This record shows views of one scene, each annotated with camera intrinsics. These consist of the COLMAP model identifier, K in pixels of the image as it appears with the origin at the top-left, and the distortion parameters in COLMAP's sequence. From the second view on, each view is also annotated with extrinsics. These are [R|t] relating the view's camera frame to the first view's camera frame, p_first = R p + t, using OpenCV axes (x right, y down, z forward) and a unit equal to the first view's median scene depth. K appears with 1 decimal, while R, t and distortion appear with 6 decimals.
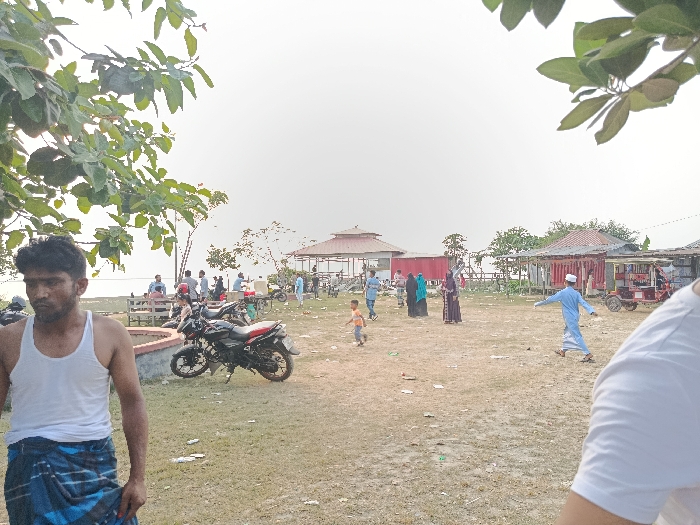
lens RADIAL K [[489.3, 0, 346.2], [0, 489.3, 265.0], [0, 0, 1]] dist [0.027397, -0.048872]
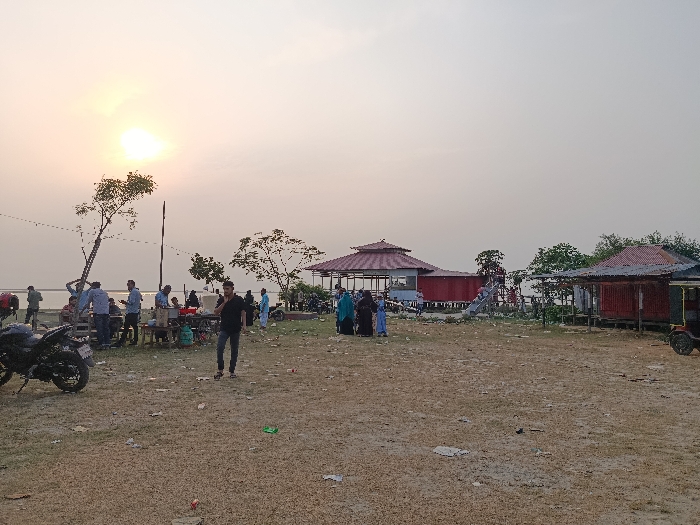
lens RADIAL K [[489.3, 0, 354.0], [0, 489.3, 261.6], [0, 0, 1]] dist [0.027397, -0.048872]
pose [[0.995629, 0.025671, -0.089799, 0.071459], [-0.029794, 0.998548, -0.044877, 0.003456], [0.088516, 0.047357, 0.994948, 0.132528]]
